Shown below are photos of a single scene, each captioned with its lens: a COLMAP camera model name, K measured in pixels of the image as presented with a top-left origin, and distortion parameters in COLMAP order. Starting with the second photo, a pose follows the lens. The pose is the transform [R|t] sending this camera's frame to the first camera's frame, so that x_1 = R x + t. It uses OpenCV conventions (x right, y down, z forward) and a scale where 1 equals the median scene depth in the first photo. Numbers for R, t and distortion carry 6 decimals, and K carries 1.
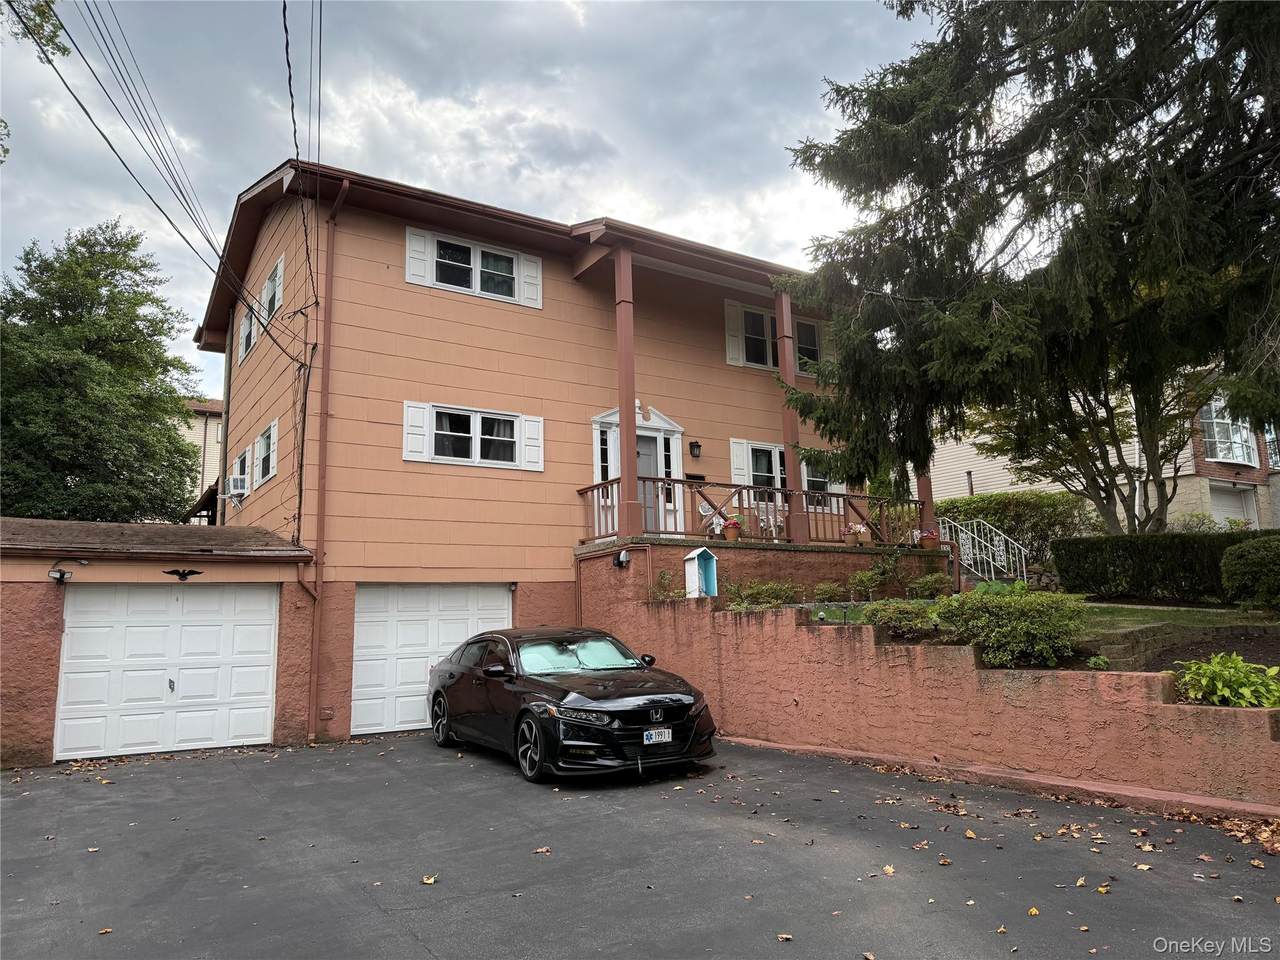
lens RADIAL K [[887.4, 0, 640.0], [0, 887.4, 480.0], [0, 0, 1]] dist [0.249524, -0.000059]
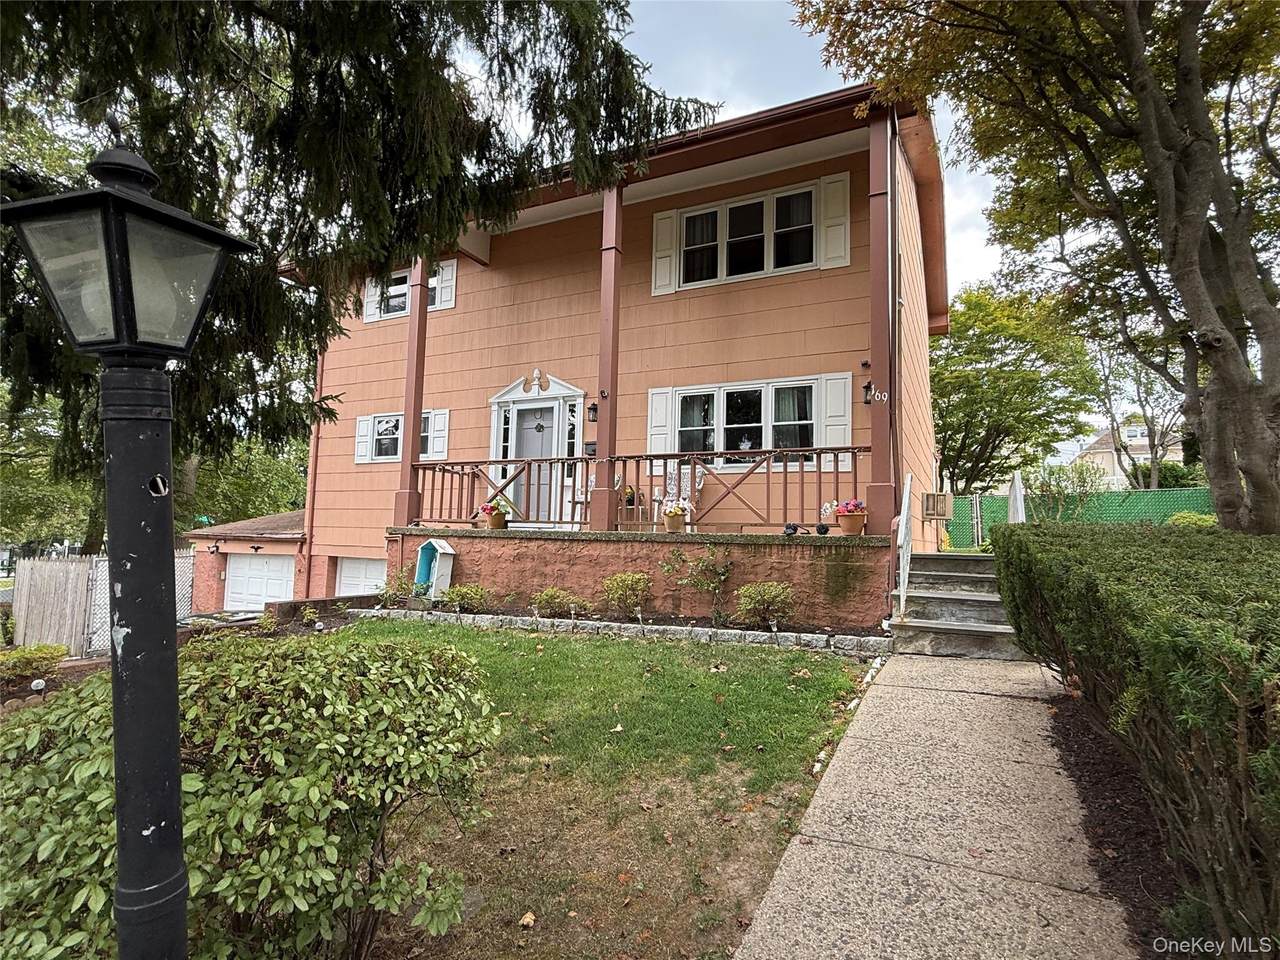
lens RADIAL K [[661.6, 0, 640.0], [0, 661.6, 480.0], [0, 0, 1]] dist [-0.000043, 0.000909]
pose [[0.508438, -0.051380, -0.859564, 0.617674], [0.093292, 0.995629, -0.004330, 0.035059], [0.856030, -0.077989, 0.511010, 0.716363]]
